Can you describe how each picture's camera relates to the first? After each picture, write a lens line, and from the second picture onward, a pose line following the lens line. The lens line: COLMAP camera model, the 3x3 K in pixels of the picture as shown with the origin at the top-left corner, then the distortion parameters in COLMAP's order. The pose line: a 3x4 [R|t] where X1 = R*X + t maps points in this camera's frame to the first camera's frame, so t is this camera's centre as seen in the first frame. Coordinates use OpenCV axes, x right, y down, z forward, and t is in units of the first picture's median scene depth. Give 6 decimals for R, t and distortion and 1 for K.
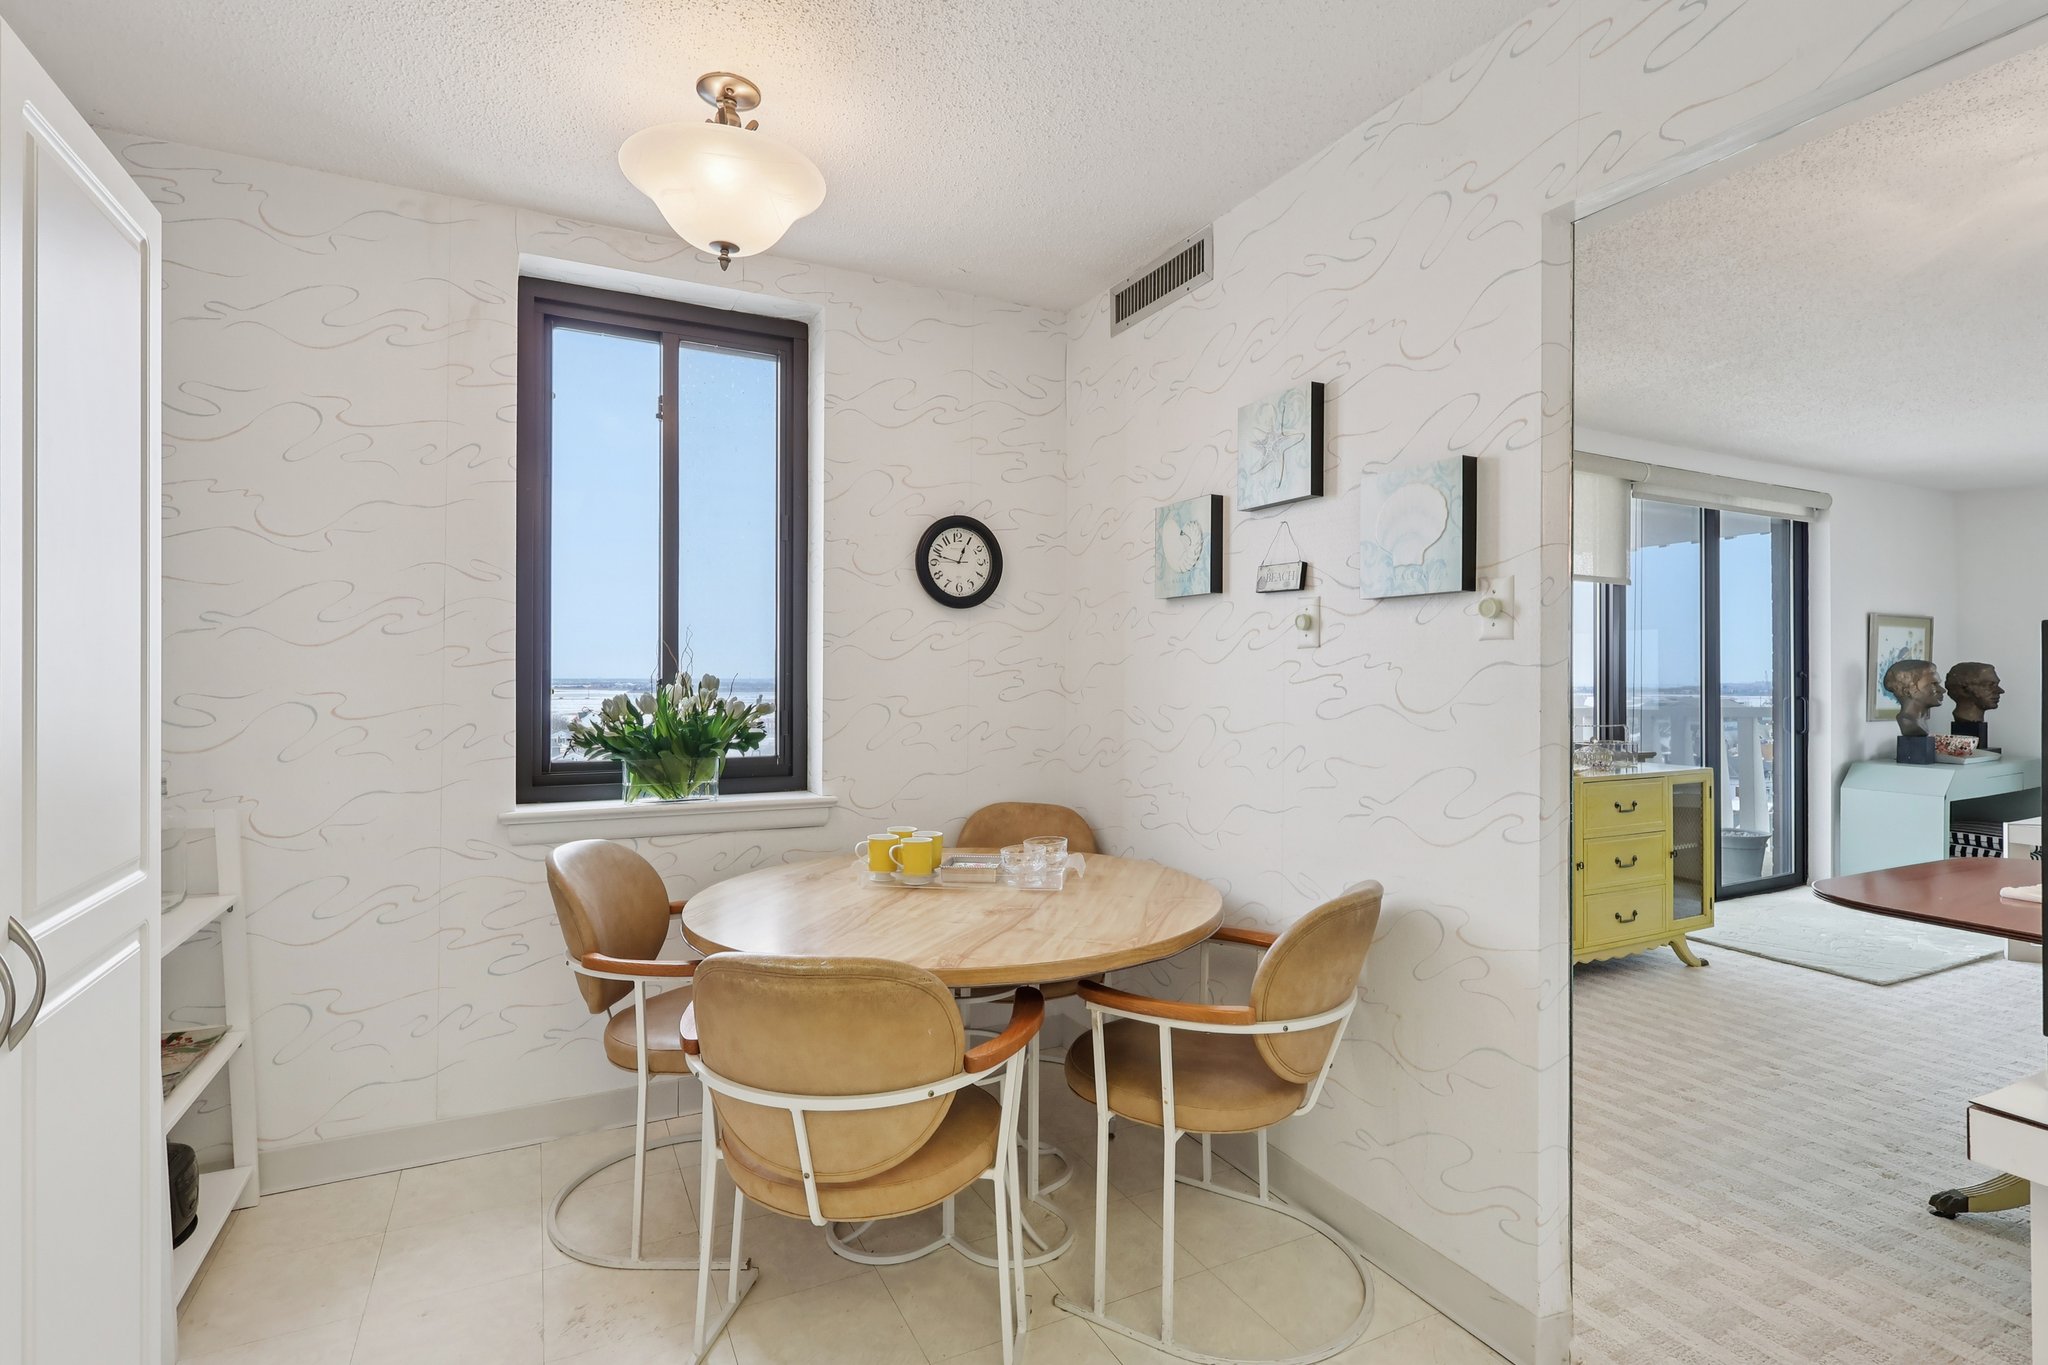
lens RADIAL K [[966.7, 0, 1025.9], [0, 966.7, 673.8], [0, 0, 1]] dist [0.000559, -0.000469]
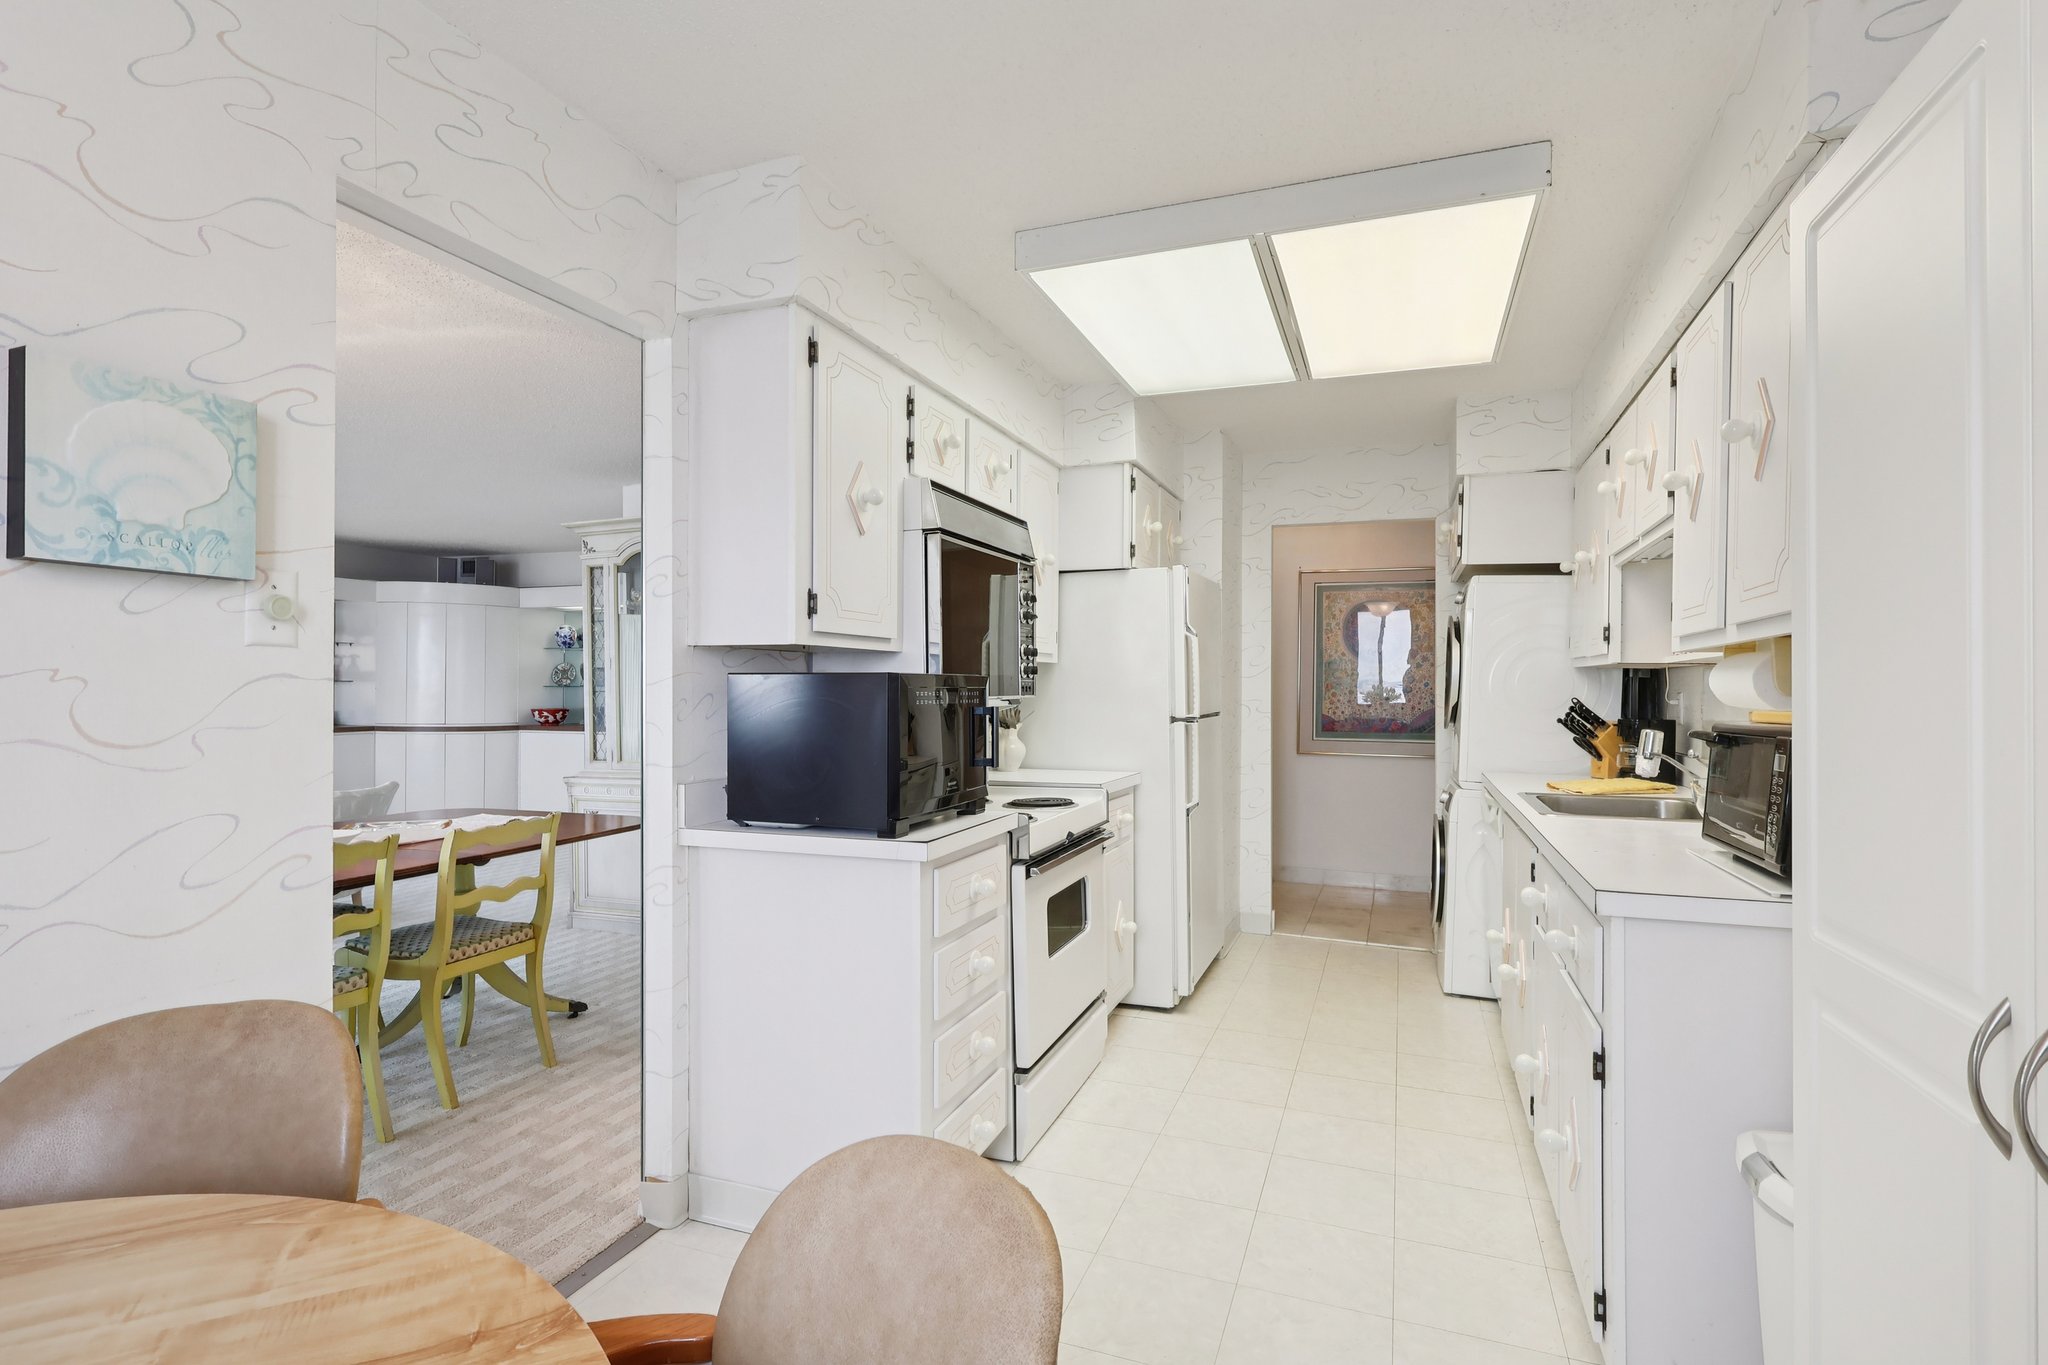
lens RADIAL K [[1007.6, 0, 1031.9], [0, 1007.6, 679.4], [0, 0, 1]] dist [-0.000312, -0.000052]
pose [[-0.672700, -0.000264, 0.739915, -0.449816], [-0.008724, 0.999933, -0.007575, -0.005779], [-0.739864, -0.011550, -0.672658, 0.877833]]
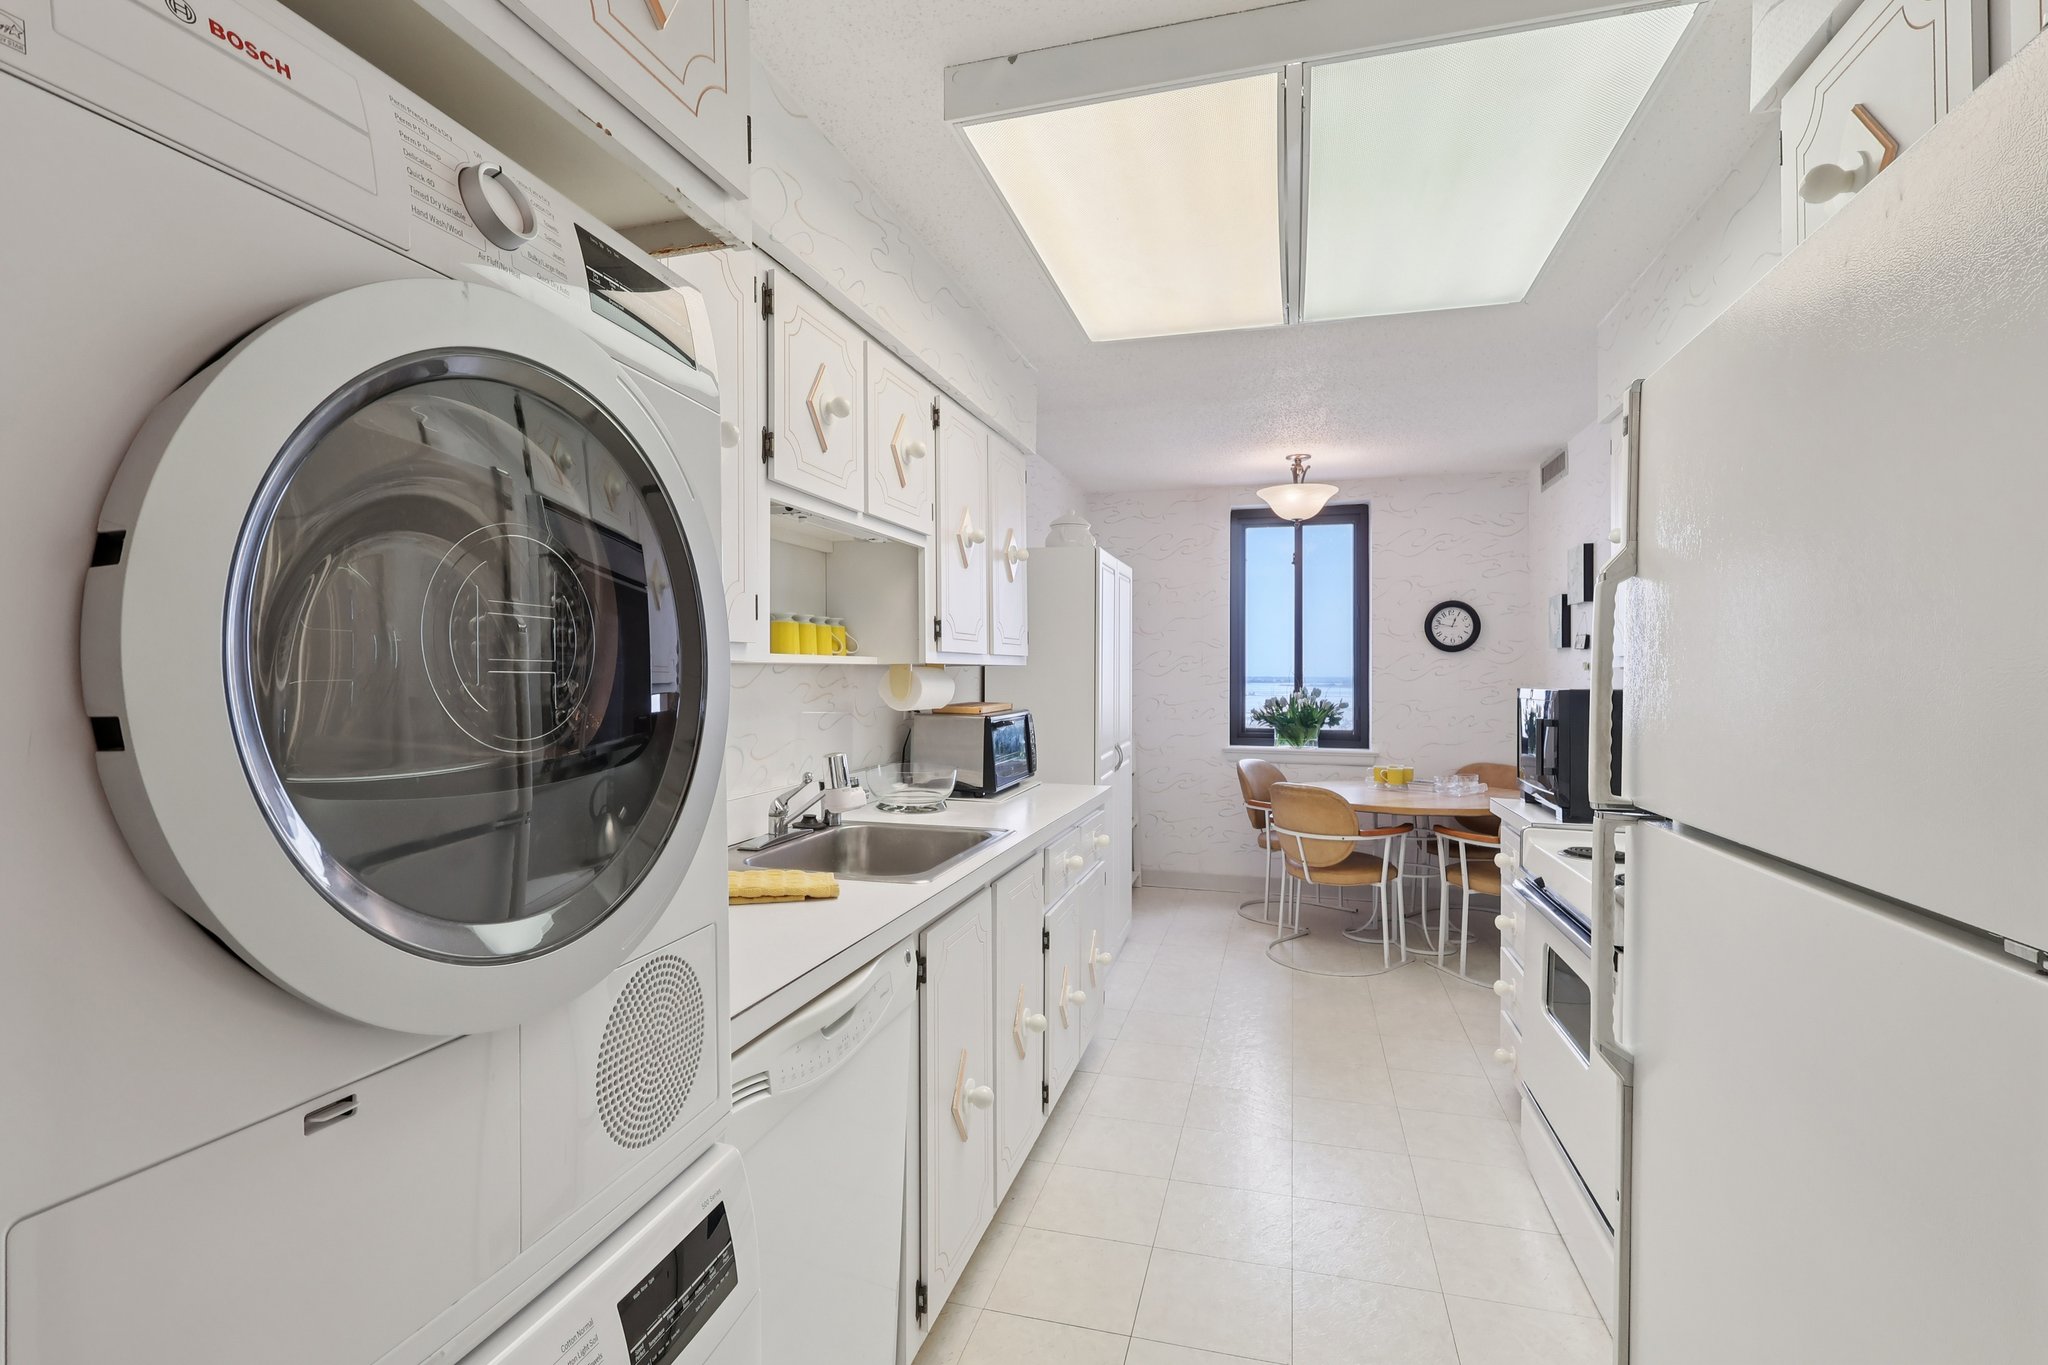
lens RADIAL K [[966.7, 0, 1019.0], [0, 966.7, 666.6], [0, 0, 1]] dist [0.000559, -0.000469]
pose [[0.733562, -0.004307, -0.679609, 0.675743], [0.000116, 0.999981, -0.006212, -0.035886], [0.679622, 0.004478, 0.733549, -1.039000]]
